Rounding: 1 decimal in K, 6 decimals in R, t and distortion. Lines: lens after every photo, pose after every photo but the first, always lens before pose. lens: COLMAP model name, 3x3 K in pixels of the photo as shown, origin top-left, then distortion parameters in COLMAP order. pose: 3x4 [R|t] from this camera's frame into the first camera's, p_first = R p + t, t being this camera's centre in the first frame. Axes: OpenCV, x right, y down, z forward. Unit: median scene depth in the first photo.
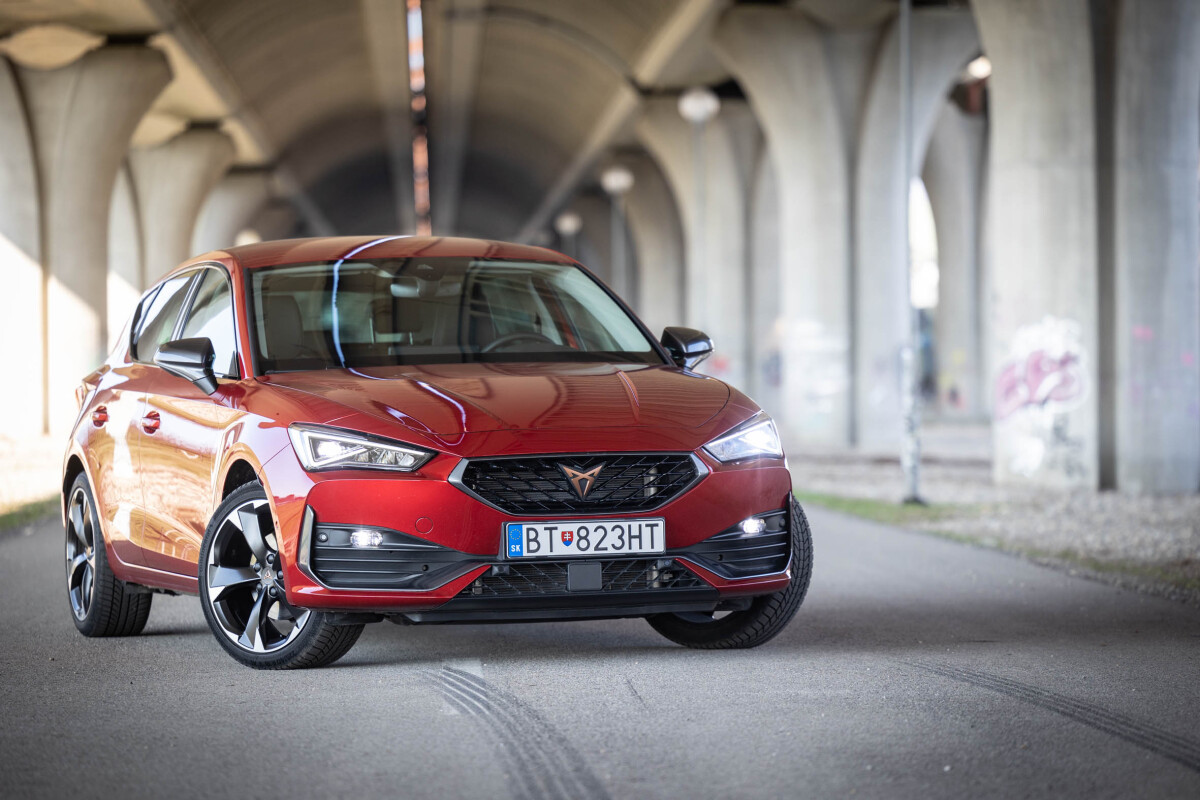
lens RADIAL K [[5541.6, 0, 647.4], [0, 5541.6, 399.1], [0, 0, 1]] dist [-0.089229, 2.749301]
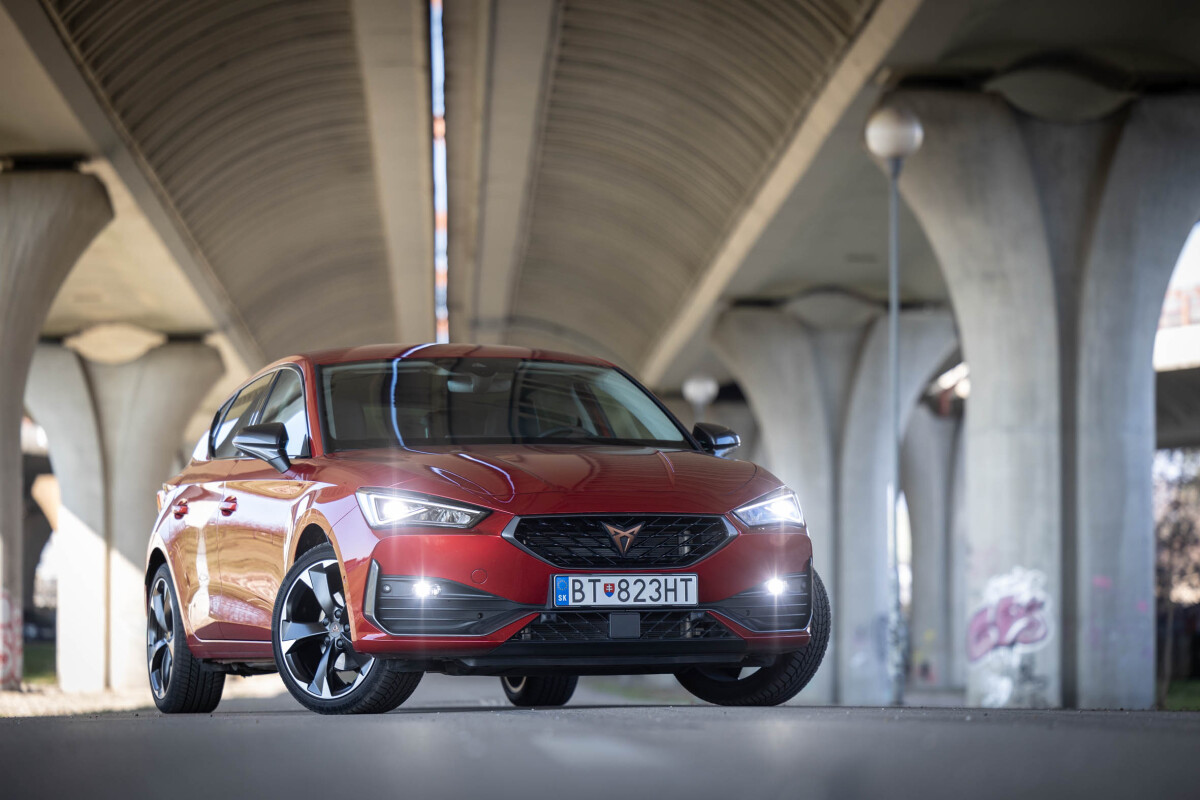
lens RADIAL K [[4974.2, 0, 598.7], [0, 4974.2, 400.0], [0, 0, 1]] dist [-0.032981, -0.483915]
pose [[0.999924, 0.008349, -0.009047, -0.007258], [-0.008908, 0.997933, -0.063647, 0.045951], [0.008497, 0.063723, 0.997931, 0.011940]]
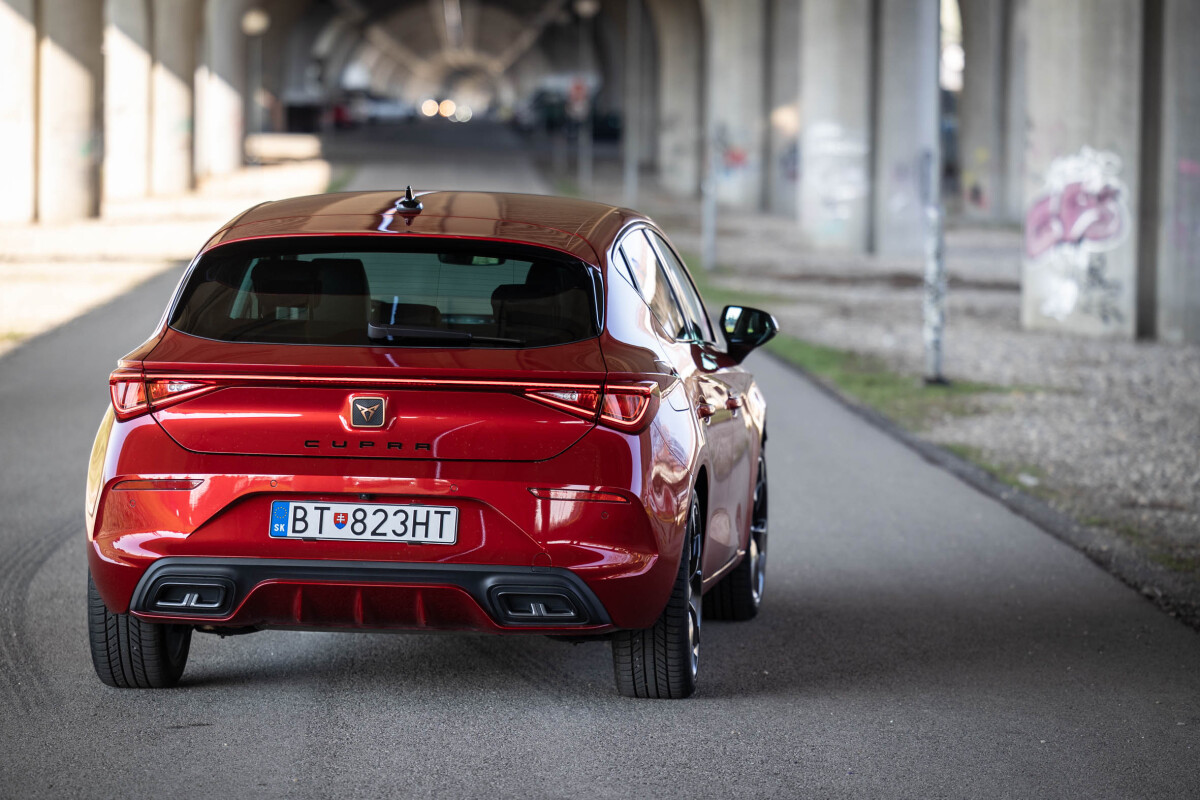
lens RADIAL K [[5244.9, 0, 600.0], [0, 5244.9, 400.0], [0, 0, 1]] dist [0.024740, -7.488953]
pose [[0.999603, 0.024441, -0.014037, 0.014913], [-0.023733, 0.998536, 0.048608, -0.038606], [0.015205, -0.048255, 0.998719, 0.379756]]
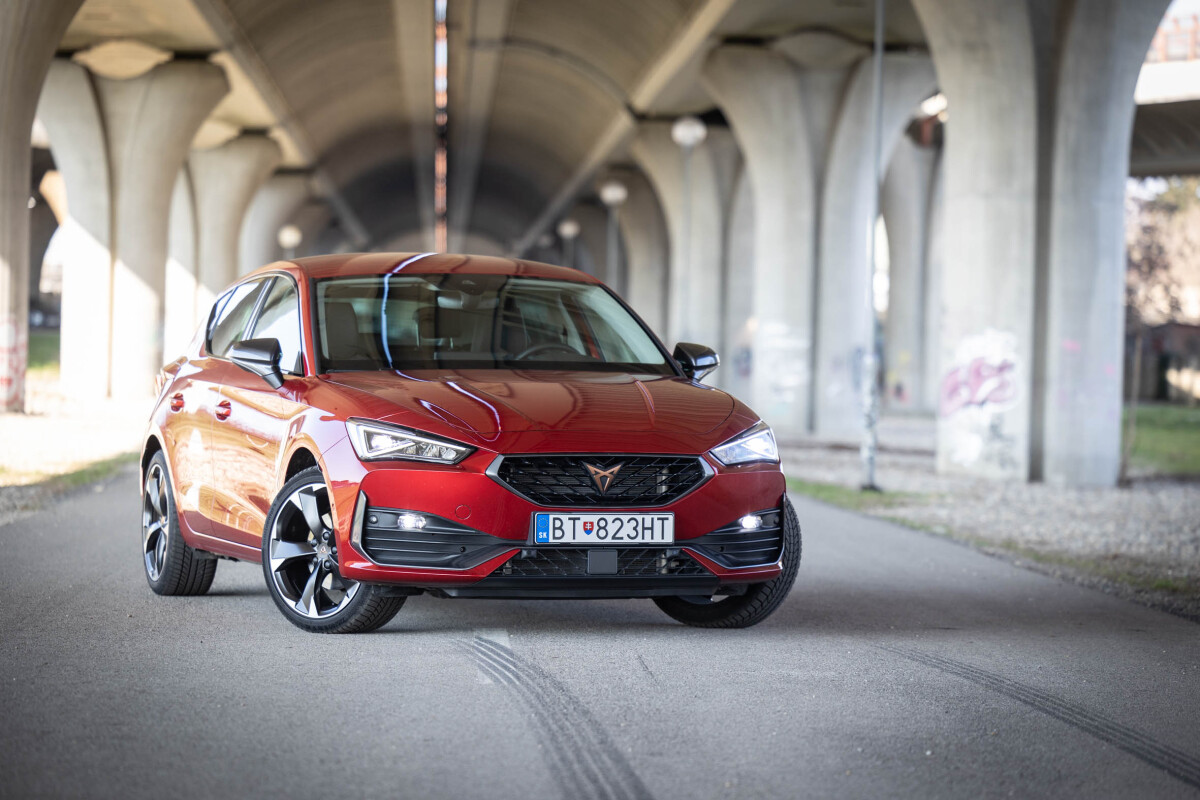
lens RADIAL K [[4811.5, 0, 620.5], [0, 4811.5, 402.0], [0, 0, 1]] dist [0.004848, -1.156969]
pose [[0.999381, 0.035168, -0.000889, -0.007214], [-0.035163, 0.999370, 0.004841, -0.005226], [0.001059, -0.004807, 0.999988, 0.010842]]
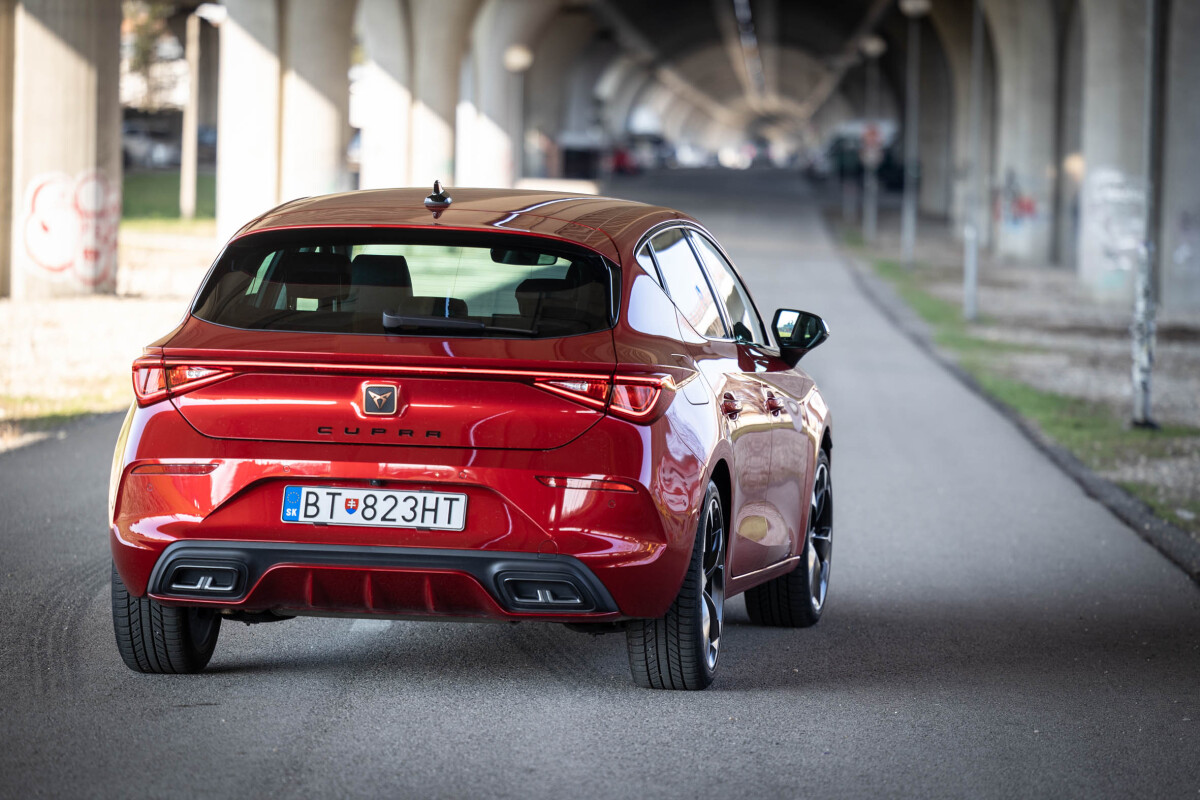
lens RADIAL K [[5641.7, 0, 748.0], [0, 5641.7, 399.9], [0, 0, 1]] dist [-0.038644, -2.102052]
pose [[0.998221, 0.035720, -0.047746, 0.063548], [-0.034019, 0.998774, 0.035971, -0.030834], [0.048973, -0.034283, 0.998212, 0.314145]]
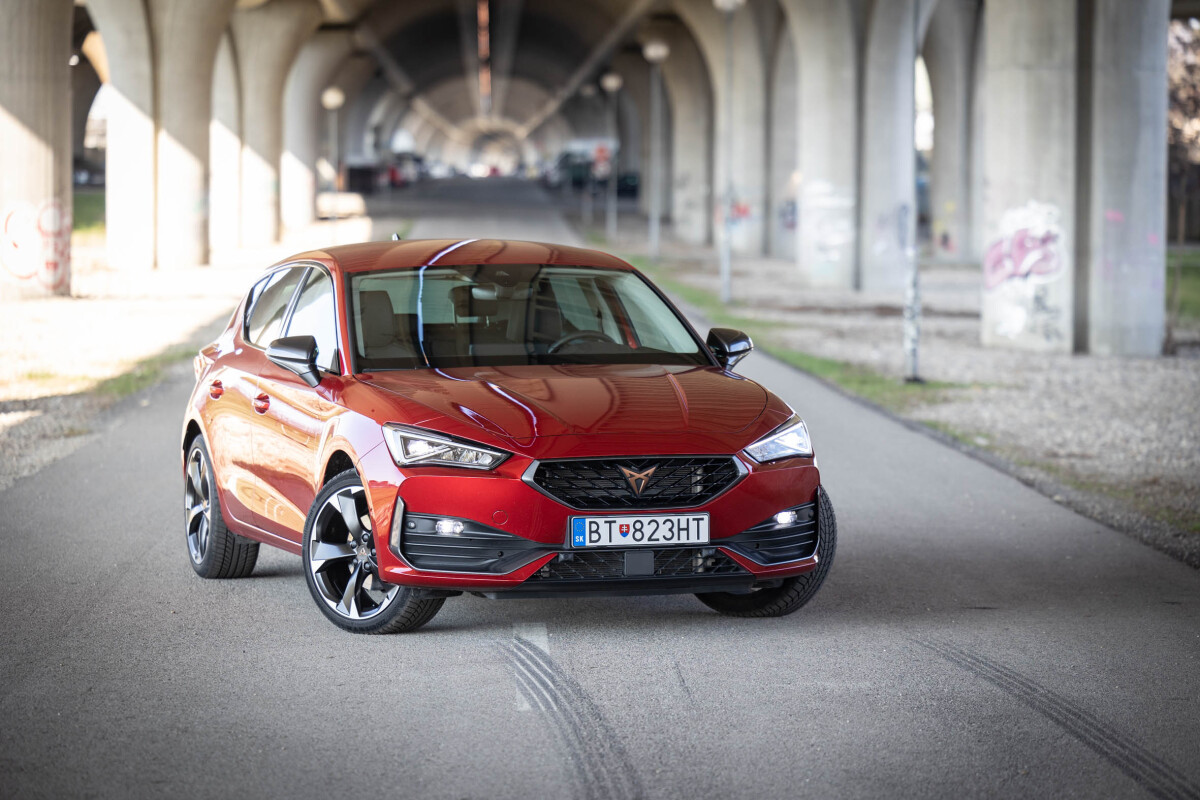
lens RADIAL K [[4819.4, 0, 603.7], [0, 4819.4, 399.6], [0, 0, 1]] dist [-0.031408, 0.678730]
pose [[0.999765, 0.016577, -0.013960, -0.004800], [-0.015984, 0.999008, 0.041575, -0.039656], [0.014635, -0.041342, 0.999038, 0.002565]]
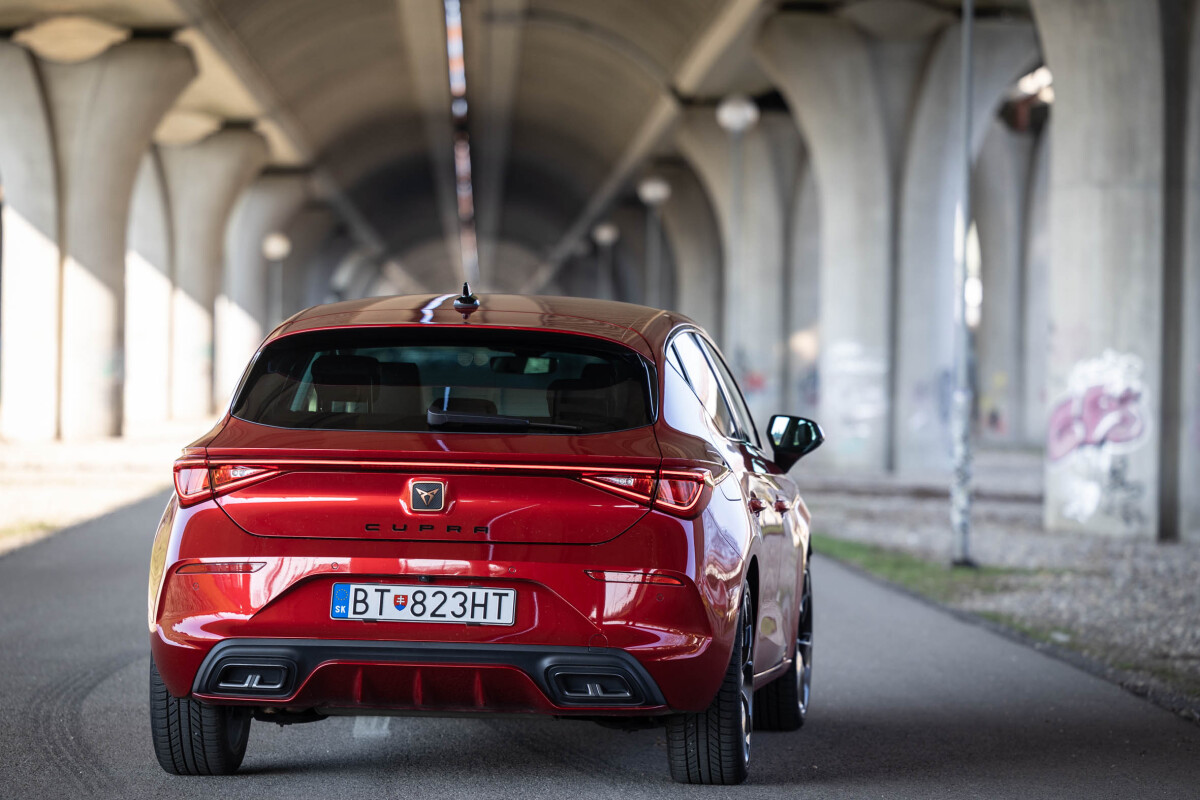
lens RADIAL K [[5244.9, 0, 600.0], [0, 5244.9, 400.0], [0, 0, 1]] dist [0.024740, -7.488953]
pose [[0.999542, 0.024726, -0.017455, 0.009358], [-0.024717, 0.999694, 0.000725, -0.014821], [0.017467, -0.000294, 0.999847, 0.364697]]
